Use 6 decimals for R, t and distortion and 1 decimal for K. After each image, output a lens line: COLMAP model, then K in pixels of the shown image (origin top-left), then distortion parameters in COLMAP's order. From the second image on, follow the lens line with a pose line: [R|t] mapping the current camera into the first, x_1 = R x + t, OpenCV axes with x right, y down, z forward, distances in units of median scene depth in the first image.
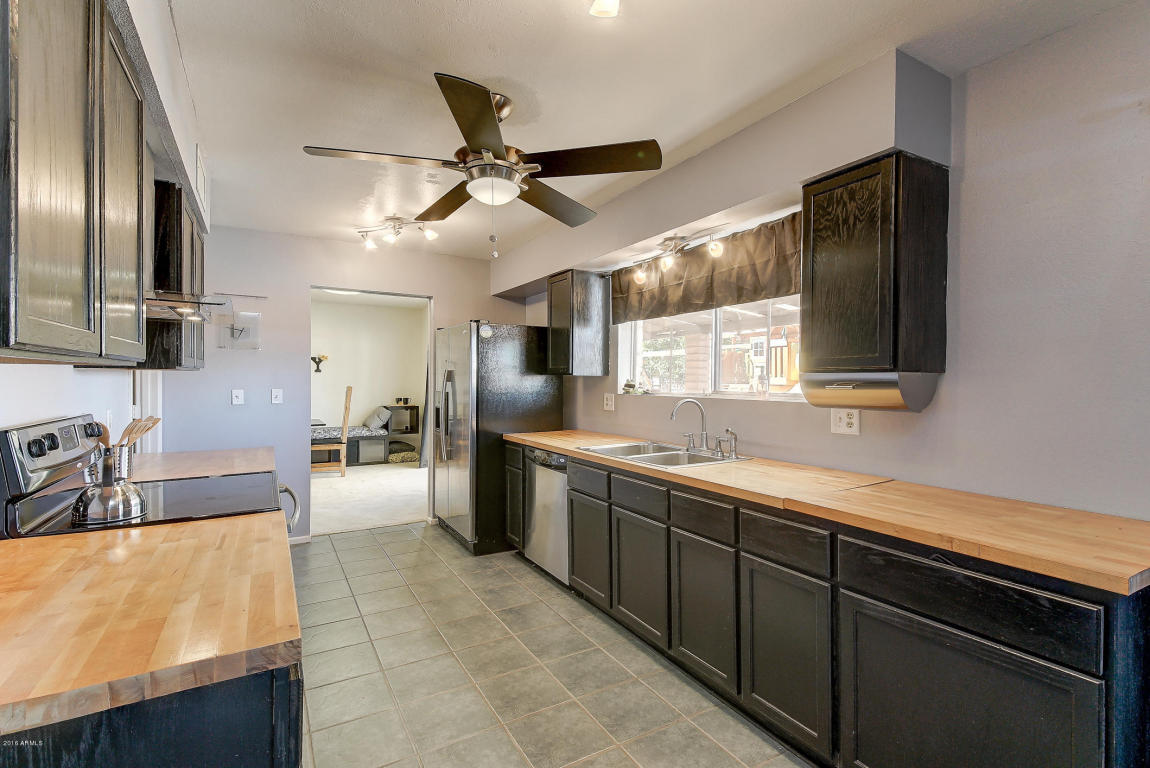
lens RADIAL K [[529.0, 0, 576.7], [0, 529.0, 382.7], [0, 0, 1]] dist [0.003551, 0.000362]
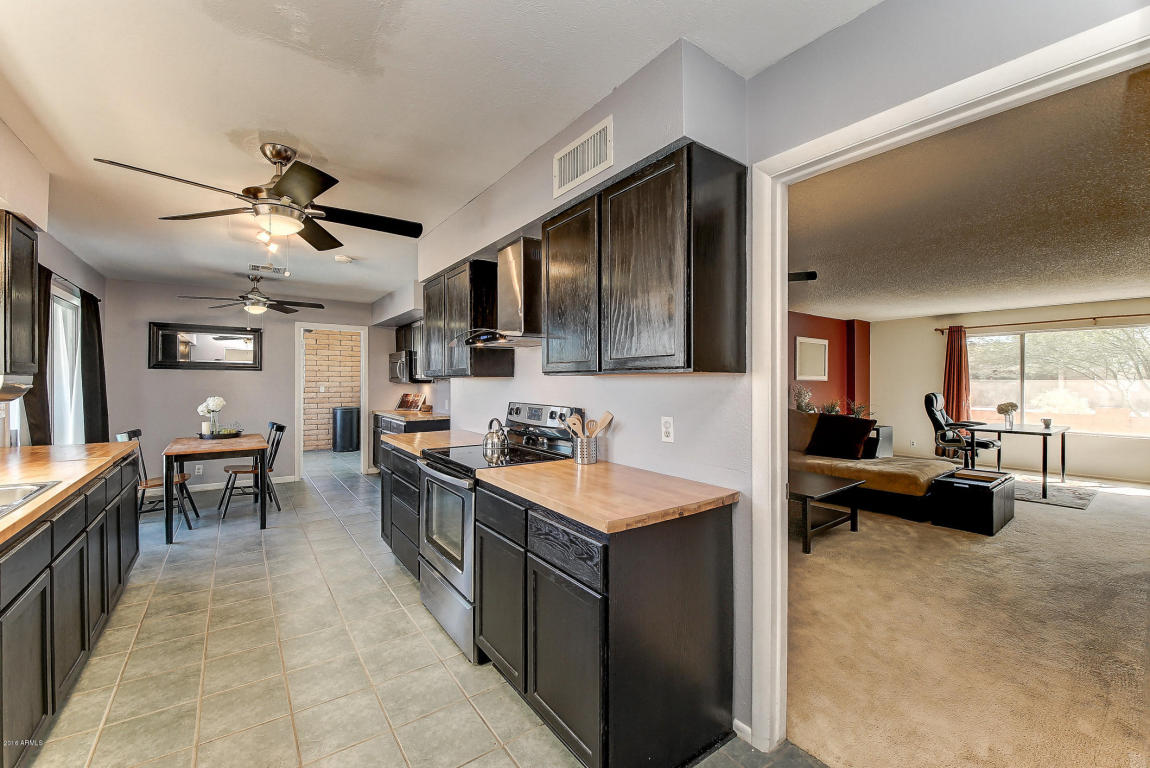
lens RADIAL K [[441.1, 0, 576.9], [0, 441.1, 382.2], [0, 0, 1]] dist [-0.015210, -0.000347]
pose [[-0.993622, -0.006002, -0.112604, -0.541435], [-0.007250, 0.999917, 0.010683, -0.017751], [0.112531, 0.011431, -0.993582, 1.572501]]
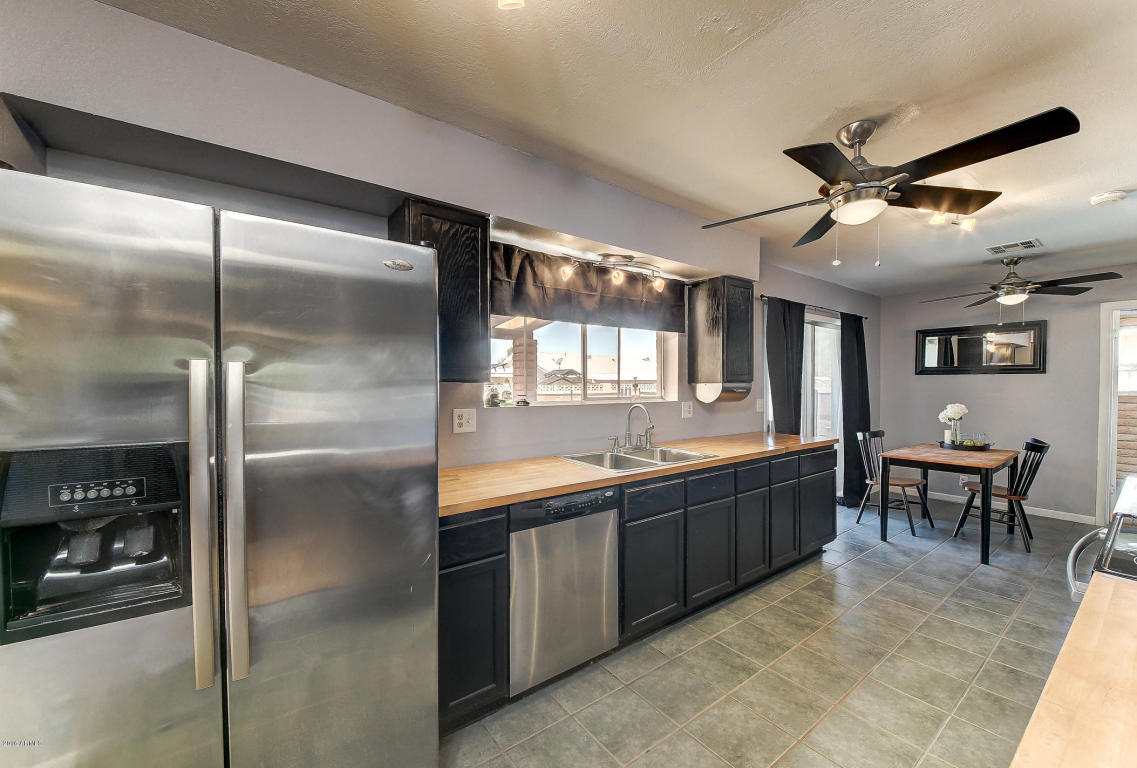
lens RADIAL K [[451.7, 0, 571.2], [0, 451.7, 392.4], [0, 0, 1]] dist [-0.020280, -0.000350]
pose [[-0.108816, -0.017596, 0.993906, -0.761237], [0.009510, 0.999779, 0.018742, -0.015365], [-0.994016, 0.011491, -0.108625, 1.276372]]
